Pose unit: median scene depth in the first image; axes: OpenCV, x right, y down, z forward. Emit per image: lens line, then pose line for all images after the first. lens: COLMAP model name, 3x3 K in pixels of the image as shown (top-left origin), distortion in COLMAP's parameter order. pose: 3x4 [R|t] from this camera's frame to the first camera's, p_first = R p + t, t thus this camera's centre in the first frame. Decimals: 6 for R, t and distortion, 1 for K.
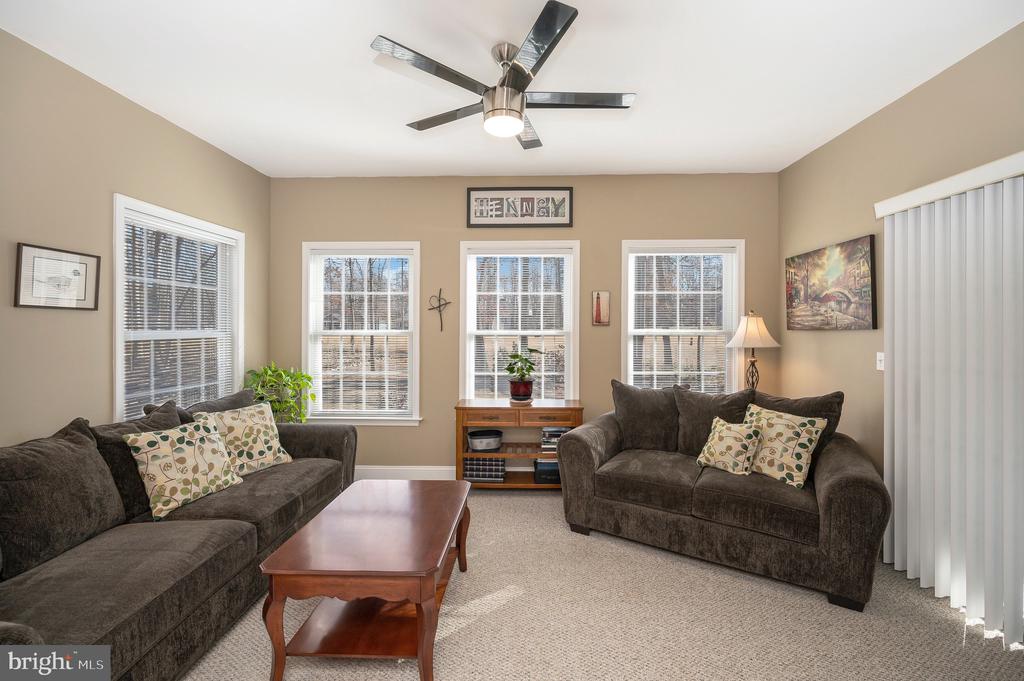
lens RADIAL K [[418.8, 0, 519.6], [0, 418.8, 327.9], [0, 0, 1]] dist [0.001522, 0.000270]
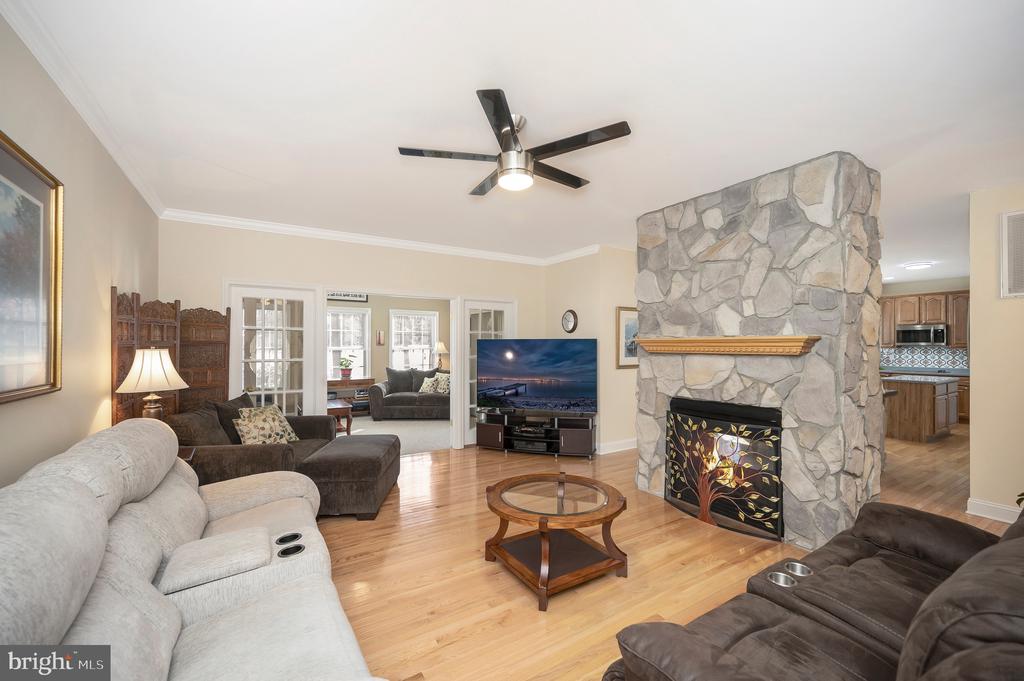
lens RADIAL K [[421.8, 0, 512.0], [0, 421.8, 340.5], [0, 0, 1]] dist [0.008827, 0.000103]
pose [[0.834153, 0.009129, 0.551457, -0.545955], [0.000733, 0.999844, -0.017660, 0.014320], [-0.551532, 0.015136, 0.834016, -1.508223]]
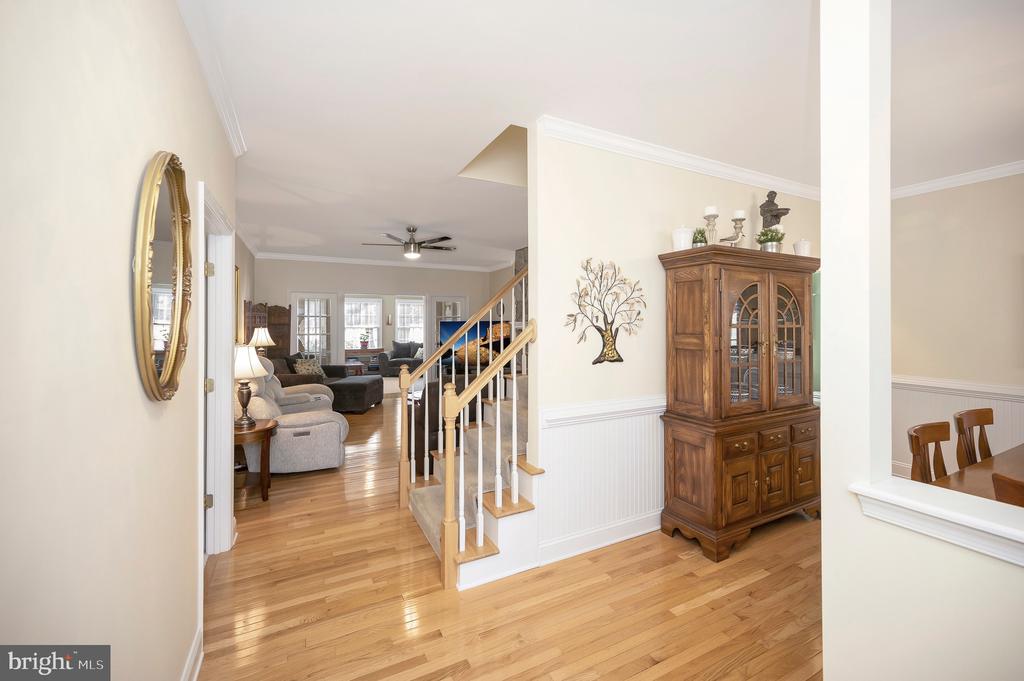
lens RADIAL K [[419.2, 0, 510.8], [0, 419.2, 323.6], [0, 0, 1]] dist [-0.002325, 0.000326]
pose [[0.878713, 0.001943, 0.477347, -0.588485], [0.000967, 0.999982, -0.005851, 0.009198], [-0.477350, 0.005603, 0.878695, -2.569340]]
